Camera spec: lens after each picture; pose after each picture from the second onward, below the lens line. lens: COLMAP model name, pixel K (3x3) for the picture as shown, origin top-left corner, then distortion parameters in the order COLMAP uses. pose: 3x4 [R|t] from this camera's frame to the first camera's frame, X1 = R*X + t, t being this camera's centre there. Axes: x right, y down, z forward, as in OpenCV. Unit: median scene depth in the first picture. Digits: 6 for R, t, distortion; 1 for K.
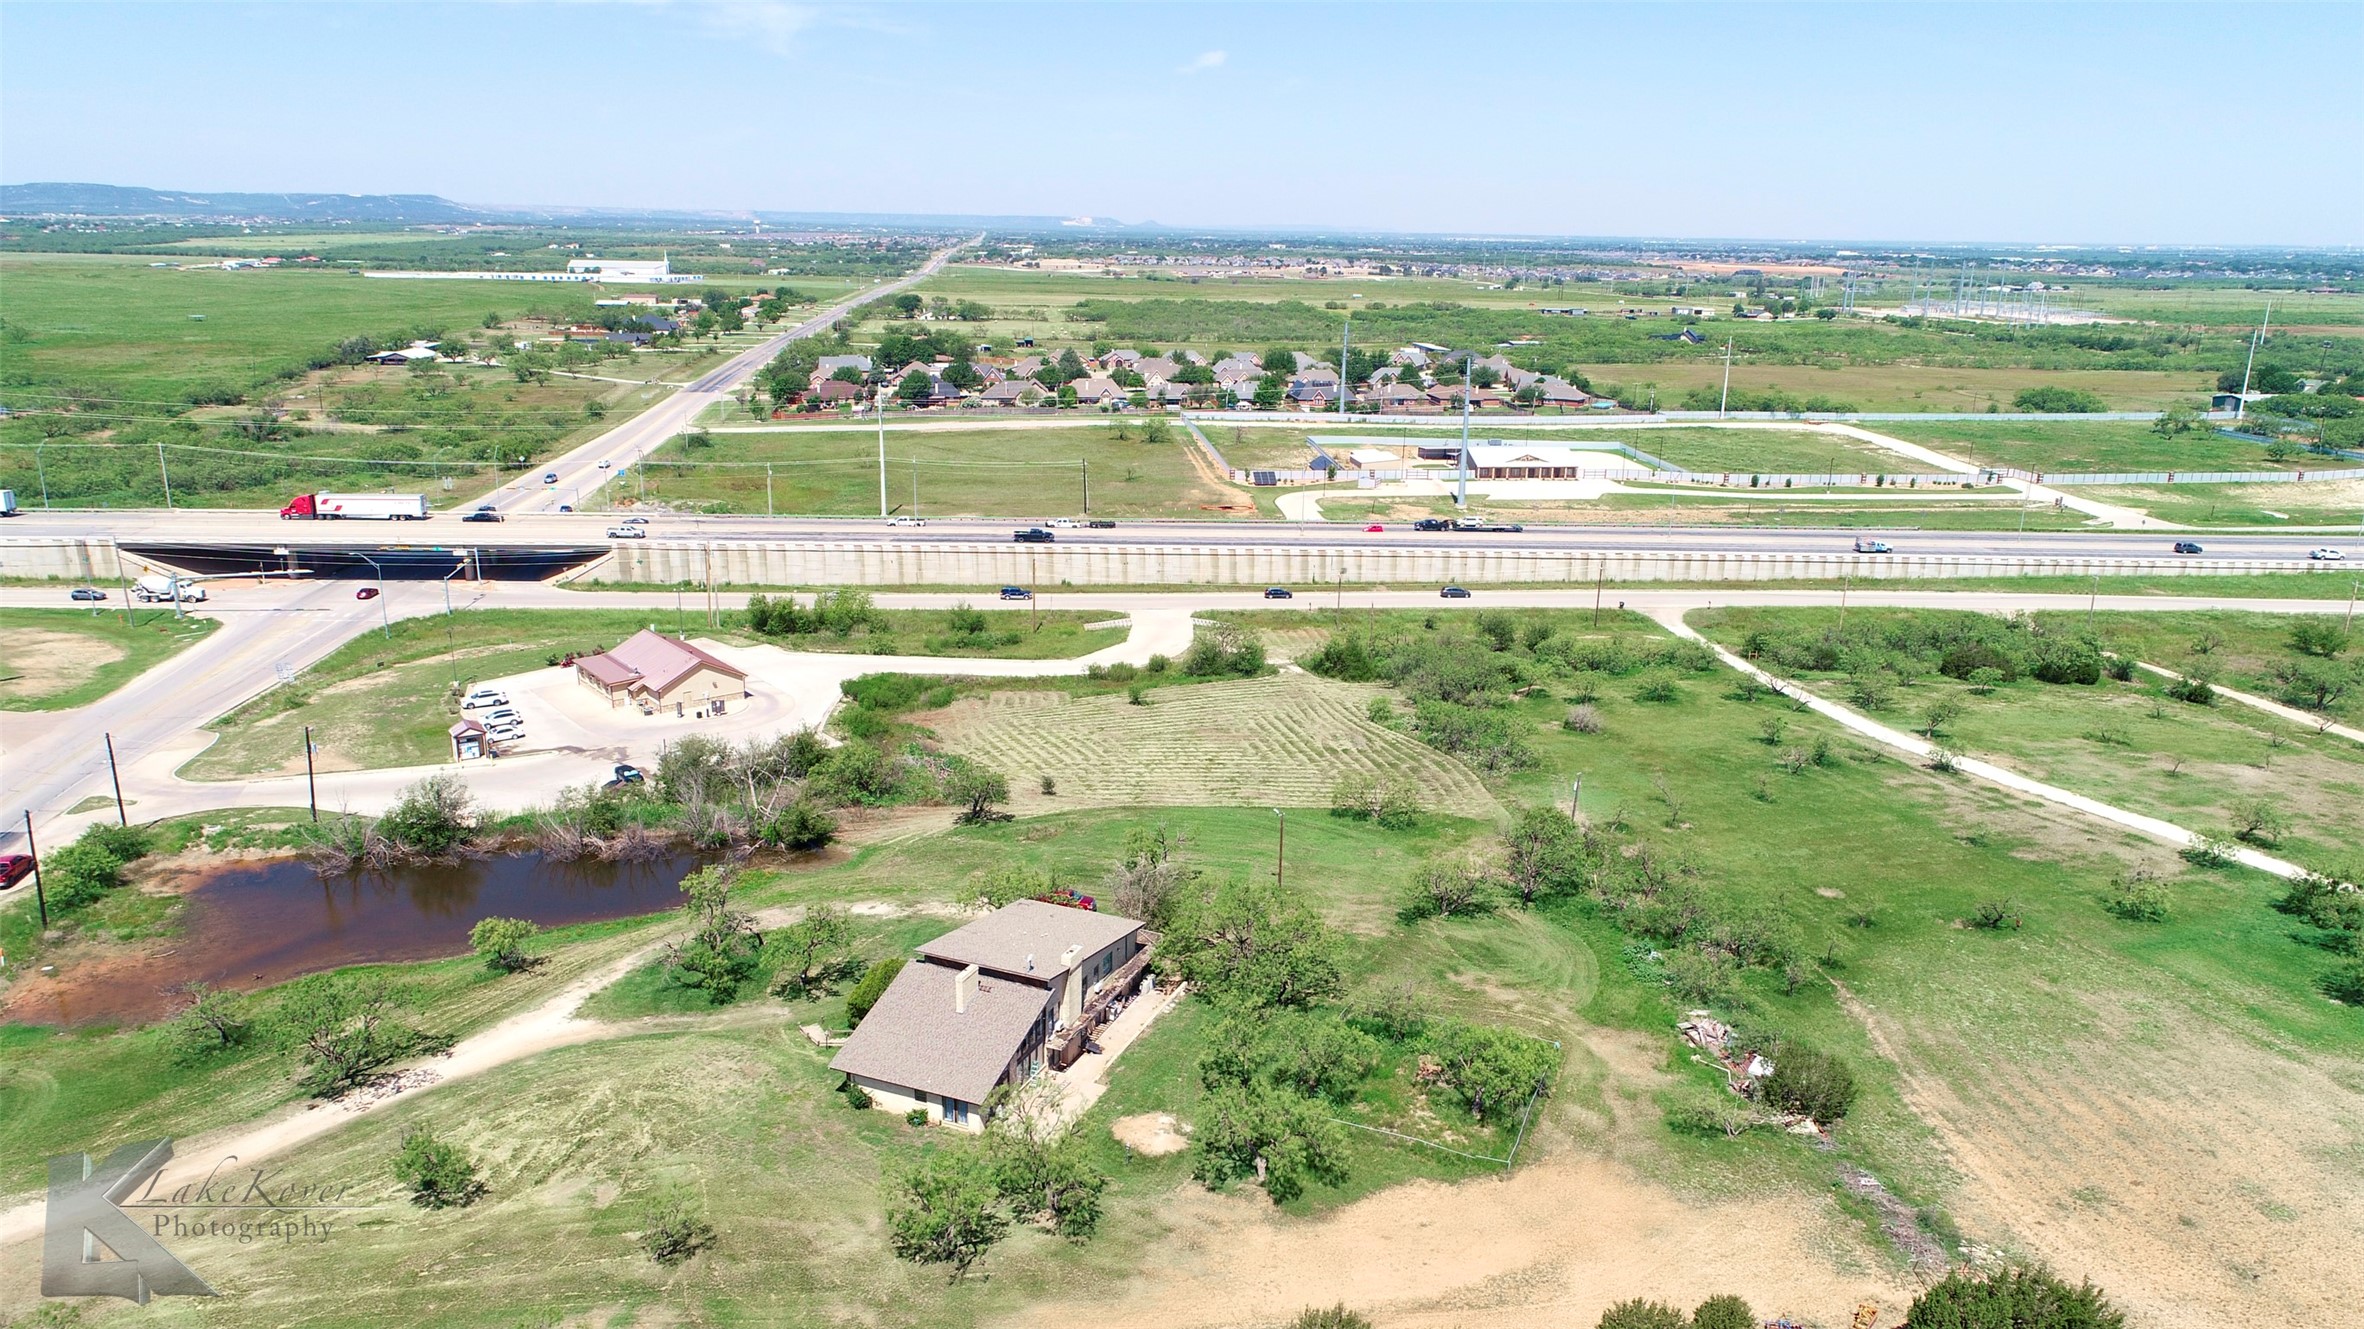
lens RADIAL K [[1573.3, 0, 1182.3], [0, 1573.3, 641.9], [0, 0, 1]] dist [0.034298, -0.004836]
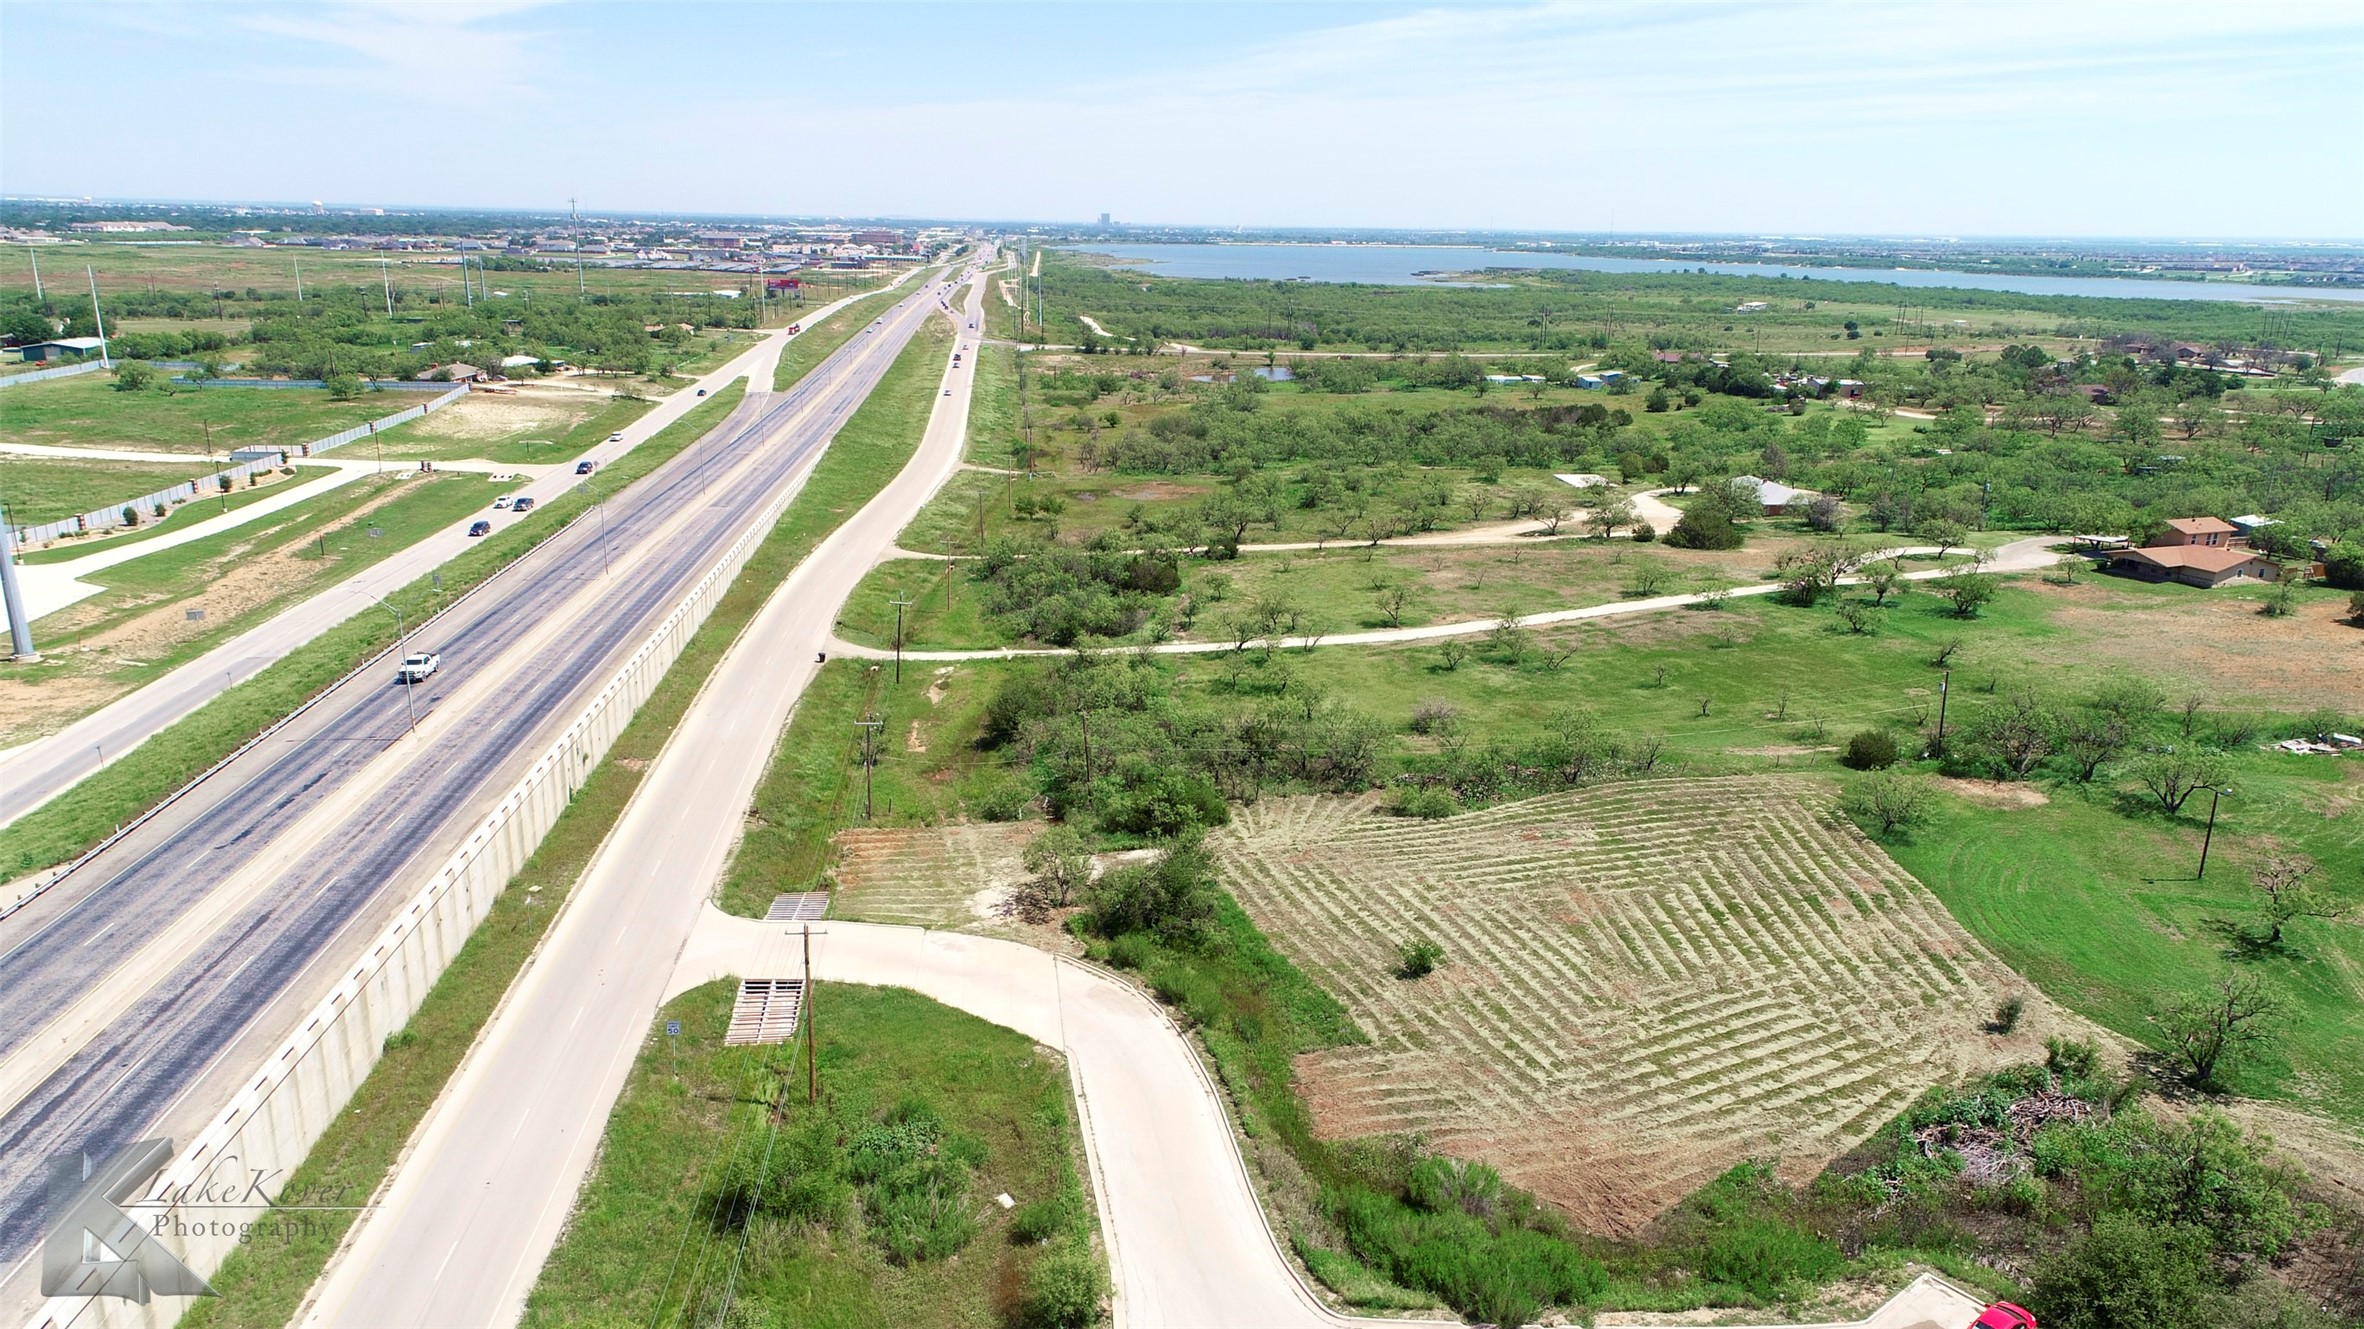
lens RADIAL K [[1573.3, 0, 1187.8], [0, 1573.3, 653.4], [0, 0, 1]] dist [0.034298, -0.004836]
pose [[0.003176, -0.283212, 0.959052, -0.392801], [0.237838, 0.931750, 0.274362, -0.175058], [-0.971300, 0.227228, 0.070318, 0.756096]]
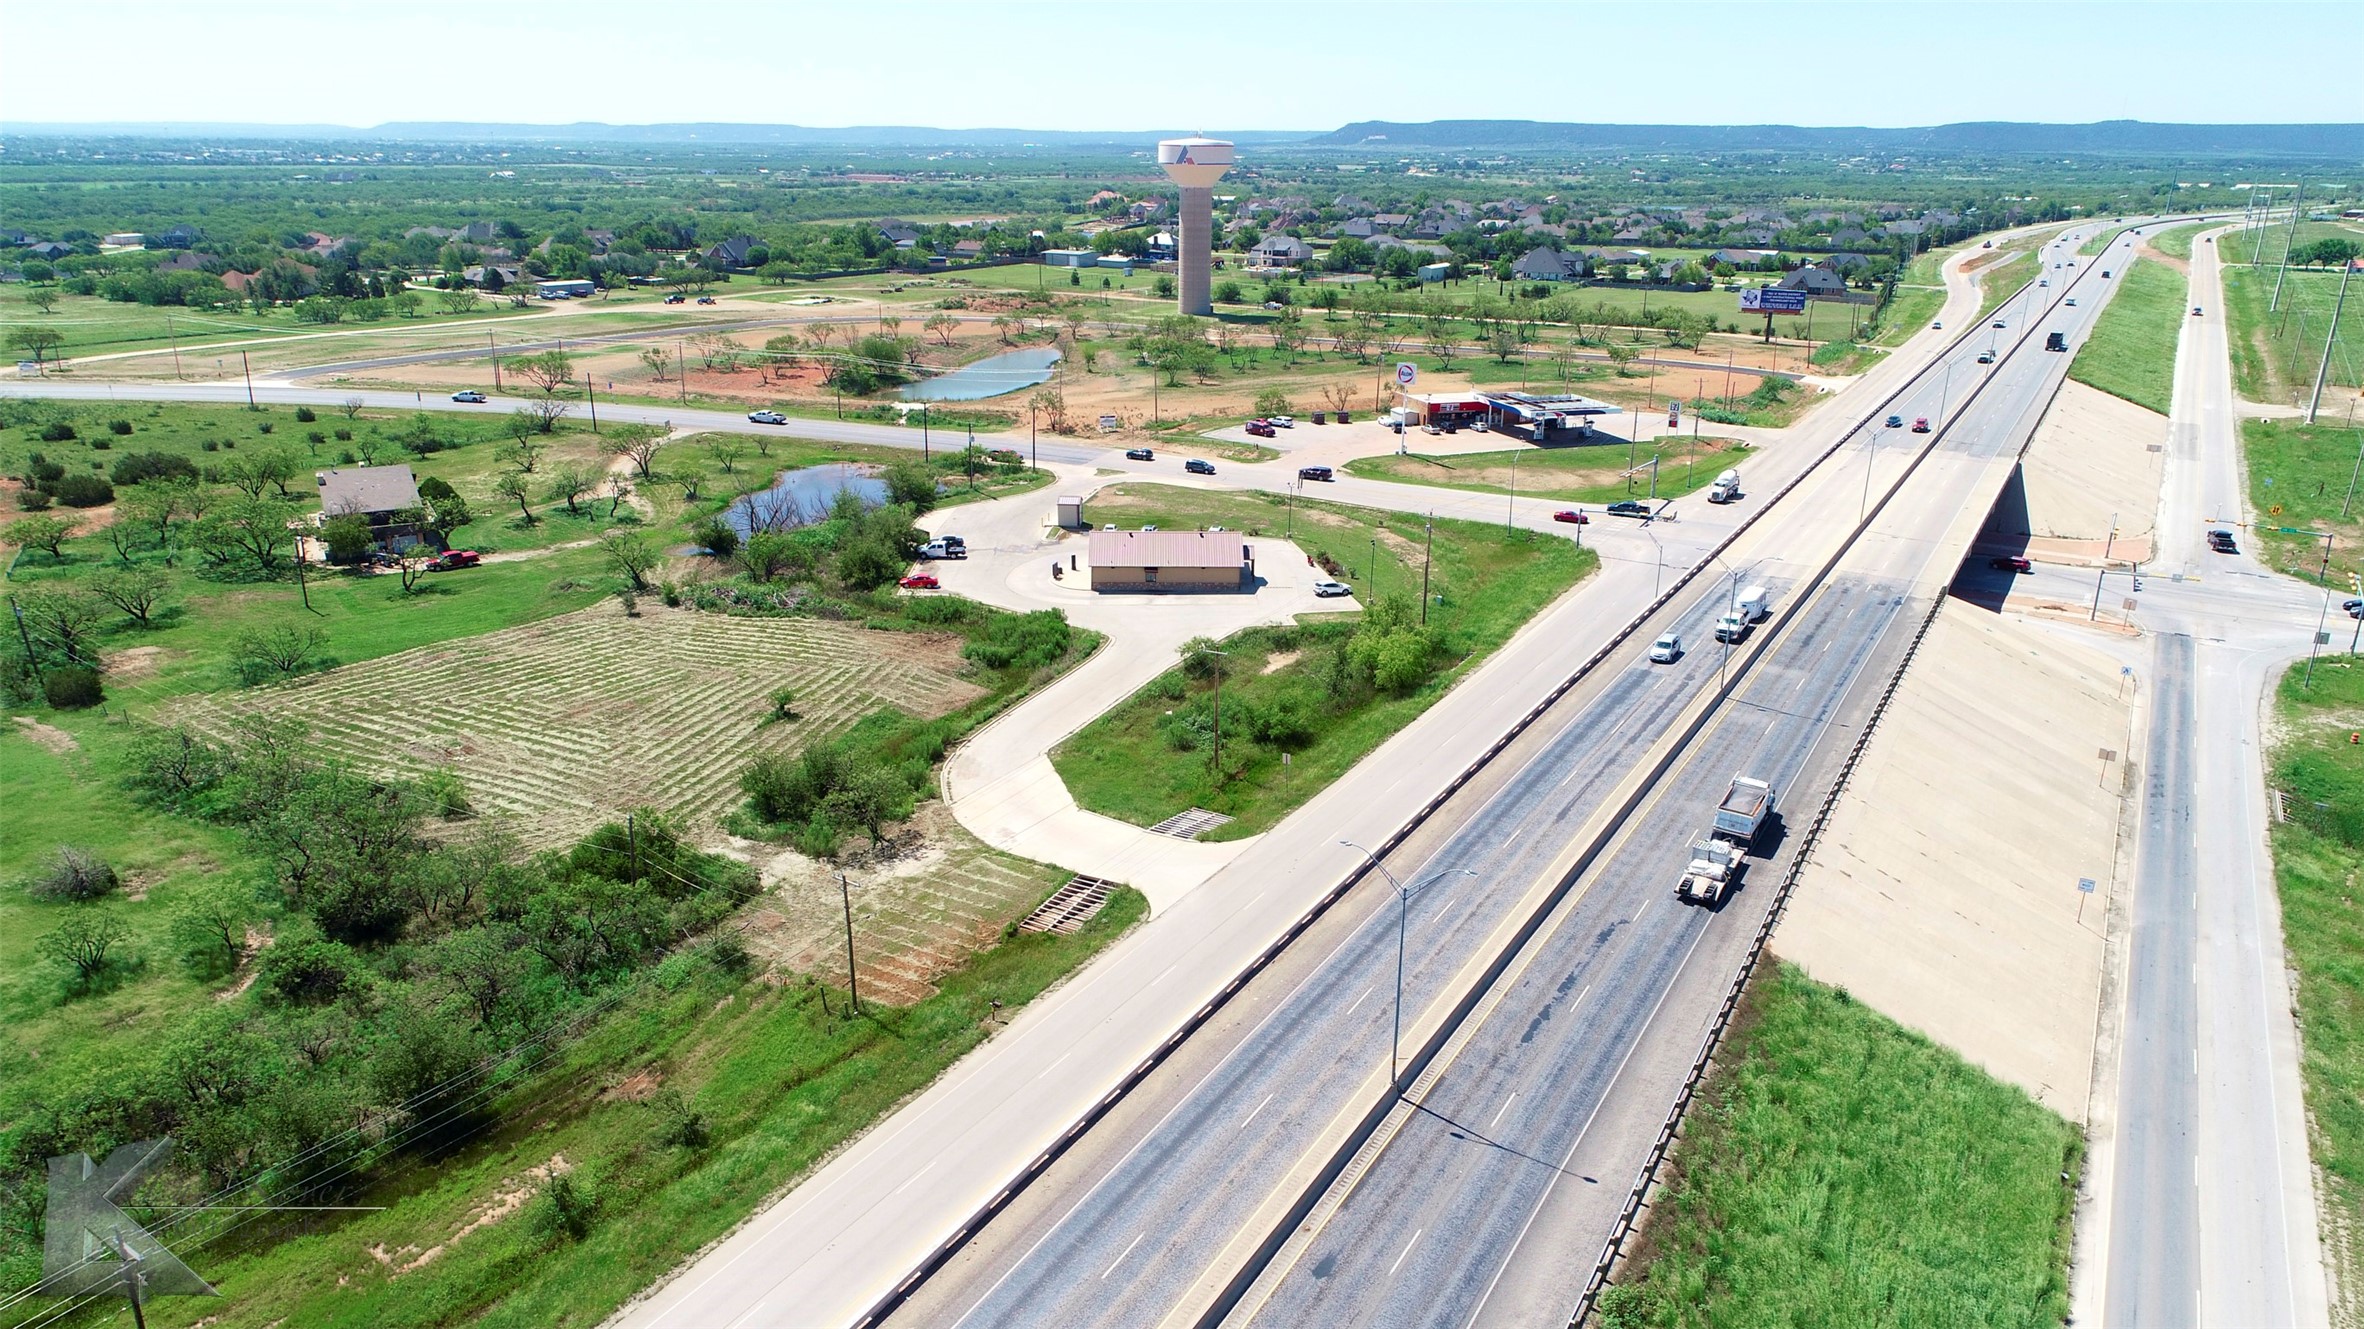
lens RADIAL K [[1573.3, 0, 1188.8], [0, 1573.3, 656.6], [0, 0, 1]] dist [0.034298, -0.004836]
pose [[-0.611120, 0.224573, -0.759012, 0.307659], [-0.221429, 0.872119, 0.436322, -0.261798], [0.759936, 0.434712, -0.483242, 1.112588]]
